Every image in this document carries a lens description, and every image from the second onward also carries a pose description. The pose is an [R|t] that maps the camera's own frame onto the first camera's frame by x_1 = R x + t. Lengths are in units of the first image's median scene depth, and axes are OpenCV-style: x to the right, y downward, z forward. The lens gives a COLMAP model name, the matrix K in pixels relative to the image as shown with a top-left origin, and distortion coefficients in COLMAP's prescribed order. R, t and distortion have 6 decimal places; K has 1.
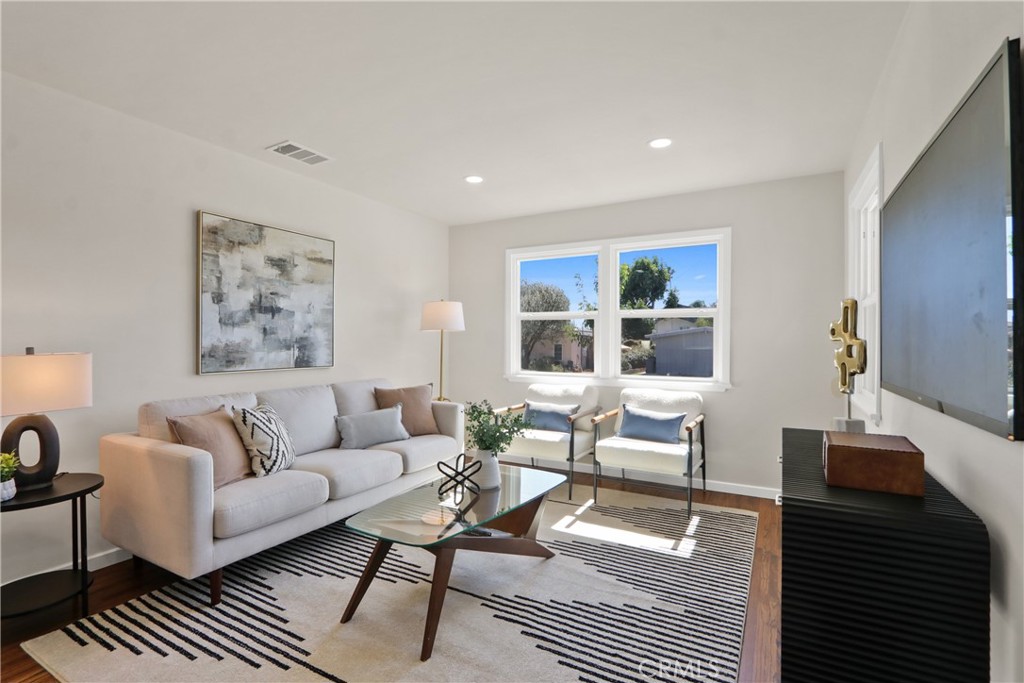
lens RADIAL K [[477.8, 0, 510.5], [0, 477.8, 341.9], [0, 0, 1]] dist [-0.011903, -0.000373]
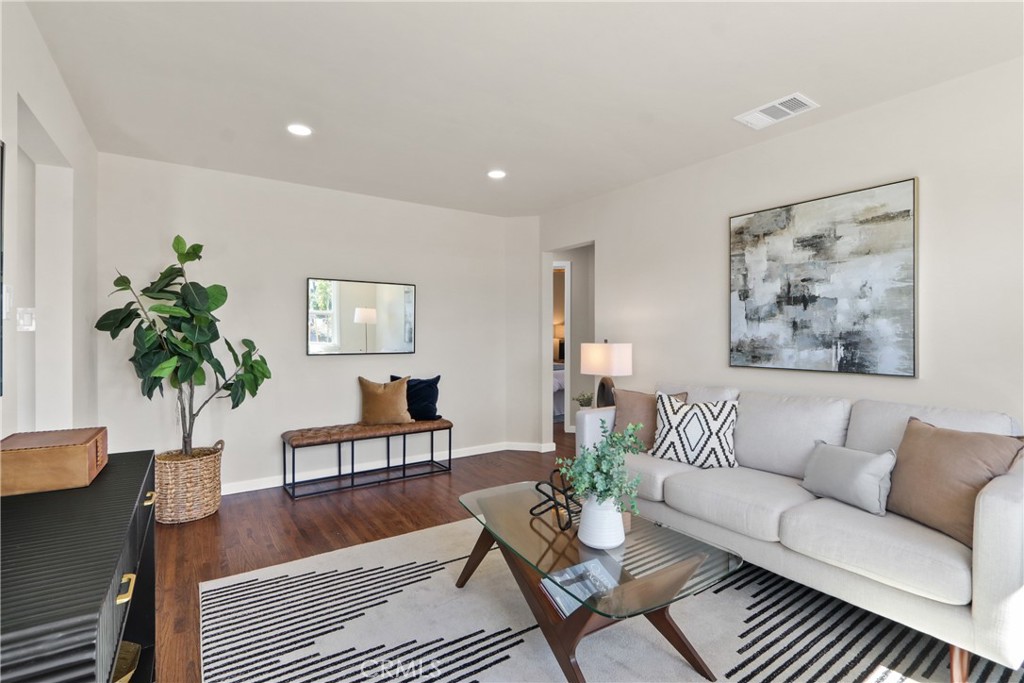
lens RADIAL K [[477.8, 0, 516.3], [0, 477.8, 339.1], [0, 0, 1]] dist [-0.011903, -0.000373]
pose [[-0.439411, 0.002036, -0.898284, 0.491635], [-0.006370, 0.999965, 0.005382, 0.001294], [0.898264, 0.008087, -0.439382, 0.933839]]
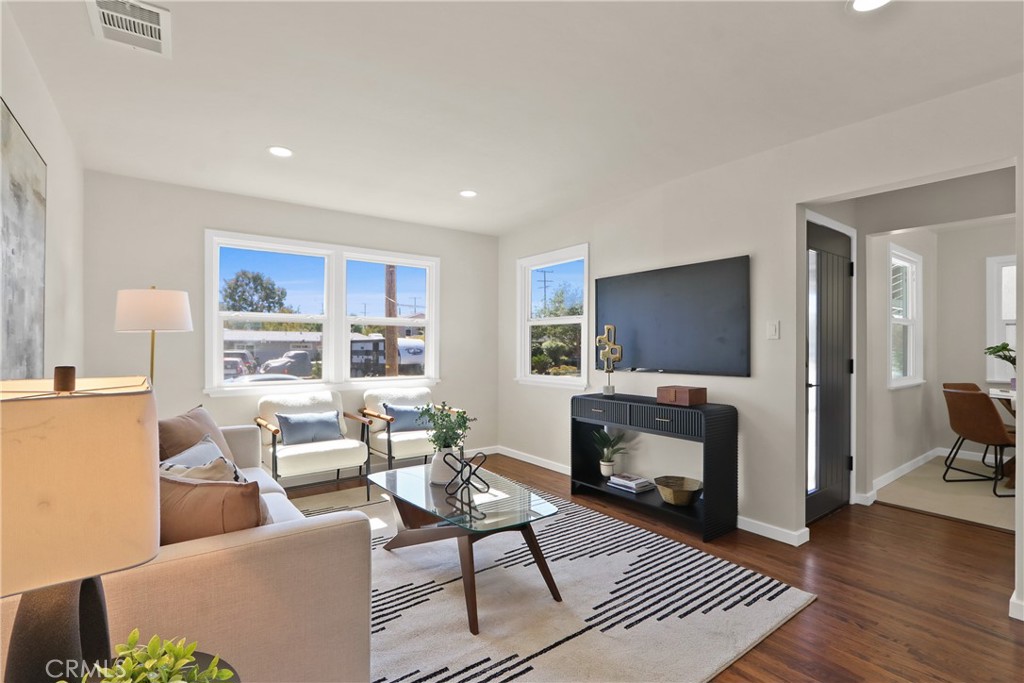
lens RADIAL K [[477.8, 0, 518.4], [0, 477.8, 342.9], [0, 0, 1]] dist [-0.011903, -0.000373]
pose [[0.398674, 0.002371, 0.917089, -0.760432], [0.002029, 0.999992, -0.003467, -0.003729], [-0.917090, 0.003243, 0.398666, 0.329073]]
